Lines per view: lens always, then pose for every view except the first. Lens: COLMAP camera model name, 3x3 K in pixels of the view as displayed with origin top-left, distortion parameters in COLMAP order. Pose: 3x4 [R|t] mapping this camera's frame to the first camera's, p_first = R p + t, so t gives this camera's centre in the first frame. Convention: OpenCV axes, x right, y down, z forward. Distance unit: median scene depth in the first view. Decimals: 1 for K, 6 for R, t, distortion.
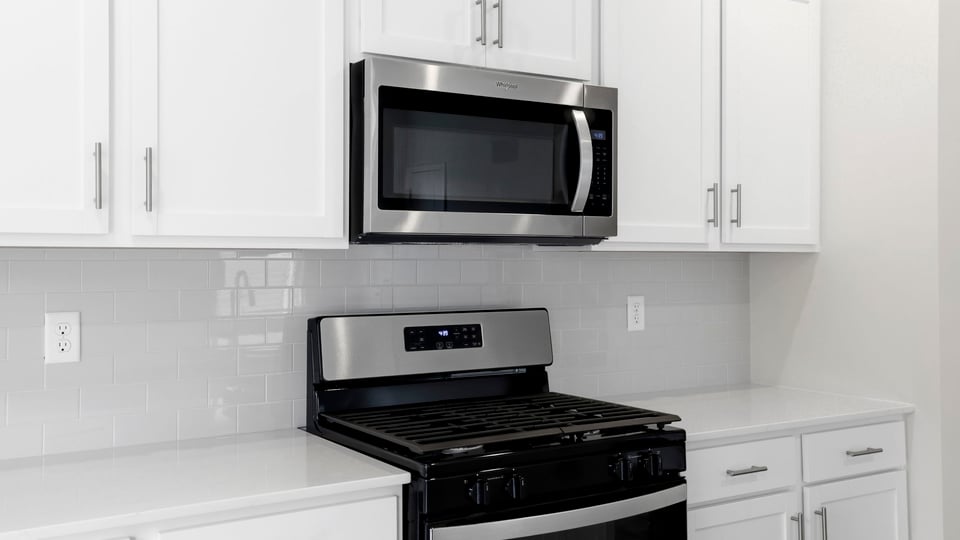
lens RADIAL K [[930.5, 0, 477.7], [0, 930.5, 244.4], [0, 0, 1]] dist [0.049448, 0.000851]
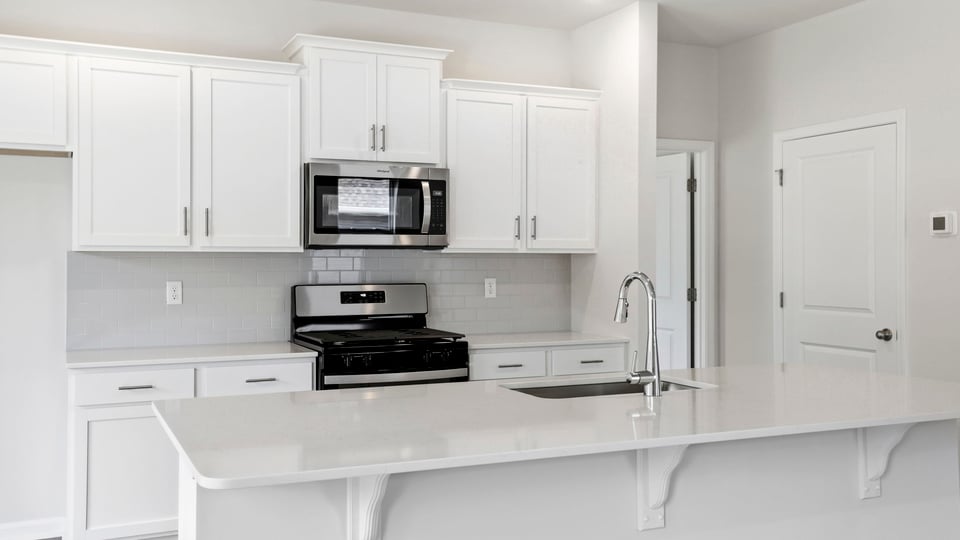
lens RADIAL K [[883.1, 0, 467.2], [0, 883.1, 251.2], [0, 0, 1]] dist [0.077404, 0.003194]
pose [[0.989400, -0.000457, -0.145218, 0.462621], [0.001696, 0.999963, 0.008412, -0.011981], [0.145209, -0.008569, 0.989364, -0.824099]]
